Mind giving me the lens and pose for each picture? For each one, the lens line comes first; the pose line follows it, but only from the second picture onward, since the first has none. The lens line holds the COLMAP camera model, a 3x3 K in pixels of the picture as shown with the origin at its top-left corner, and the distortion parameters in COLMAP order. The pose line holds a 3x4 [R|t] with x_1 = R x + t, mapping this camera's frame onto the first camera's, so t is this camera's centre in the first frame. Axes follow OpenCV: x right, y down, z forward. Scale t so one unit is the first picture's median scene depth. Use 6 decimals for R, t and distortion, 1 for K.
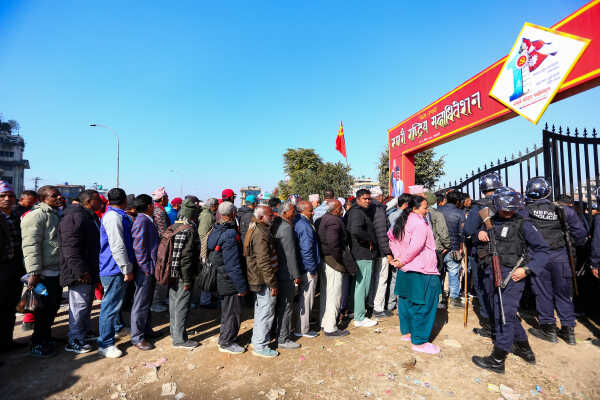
lens RADIAL K [[295.4, 0, 292.3], [0, 295.4, 199.5], [0, 0, 1]] dist [-0.005025, 0.000530]
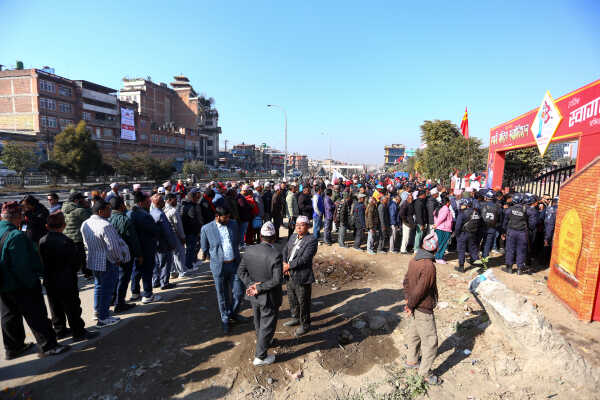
lens RADIAL K [[295.4, 0, 292.3], [0, 295.4, 199.5], [0, 0, 1]] dist [-0.005025, 0.000530]
pose [[0.888137, 0.066780, -0.454701, 0.109759], [0.005579, 0.987747, 0.155963, -0.093489], [0.459545, -0.141053, 0.876882, -0.395753]]
